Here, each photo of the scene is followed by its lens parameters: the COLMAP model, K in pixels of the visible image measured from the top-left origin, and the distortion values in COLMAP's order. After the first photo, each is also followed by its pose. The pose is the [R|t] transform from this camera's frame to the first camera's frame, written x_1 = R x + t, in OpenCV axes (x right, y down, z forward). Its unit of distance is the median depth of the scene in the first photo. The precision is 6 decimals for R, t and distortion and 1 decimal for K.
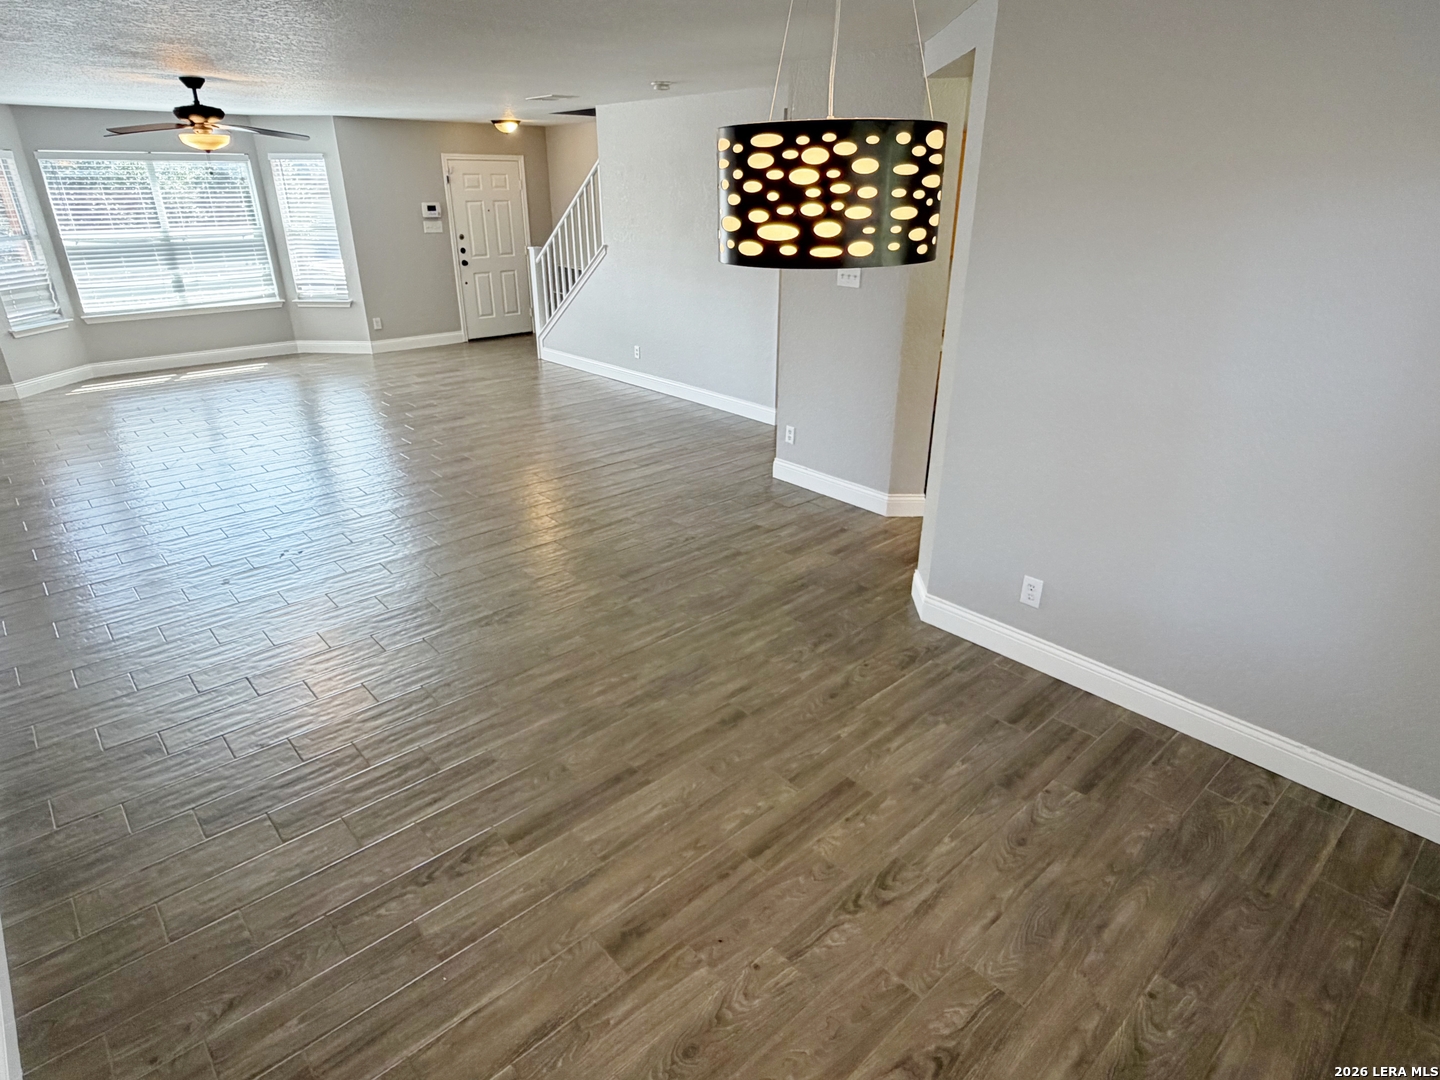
lens RADIAL K [[806.5, 0, 712.6], [0, 806.5, 542.2], [0, 0, 1]] dist [0.000033, 0.000194]
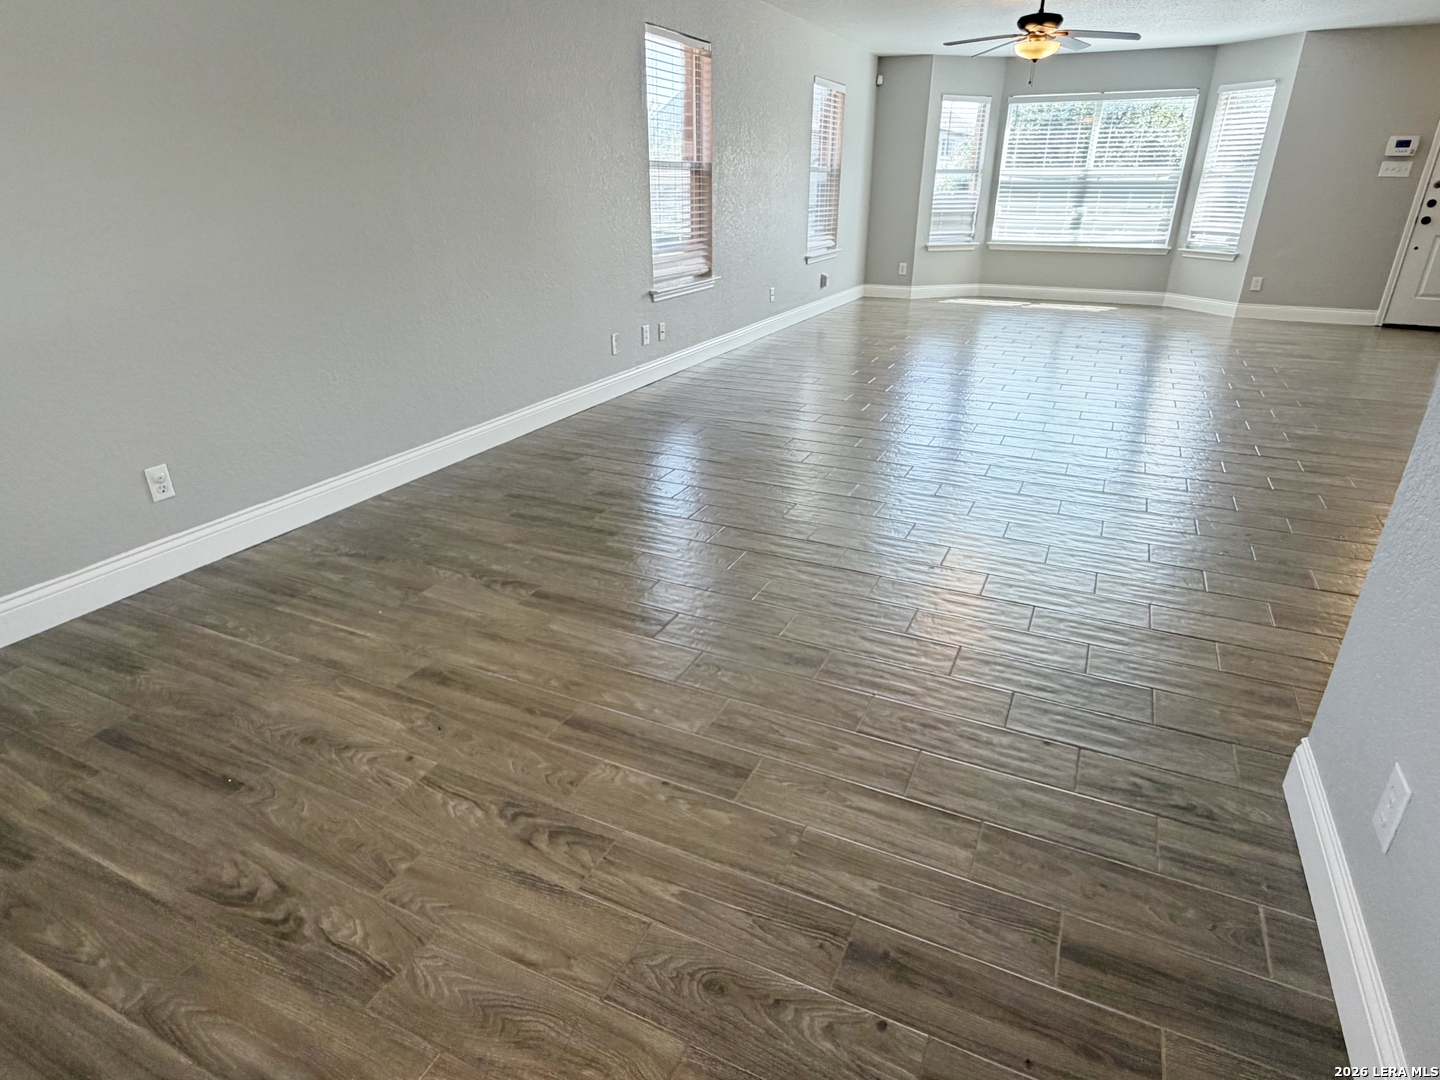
lens RADIAL K [[806.5, 0, 712.6], [0, 806.5, 542.2], [0, 0, 1]] dist [0.000033, 0.000194]
pose [[0.390734, 0.377092, -0.839719, 0.210736], [-0.372899, 0.898877, 0.230142, -0.009068], [0.841589, 0.223206, 0.491840, 0.188959]]
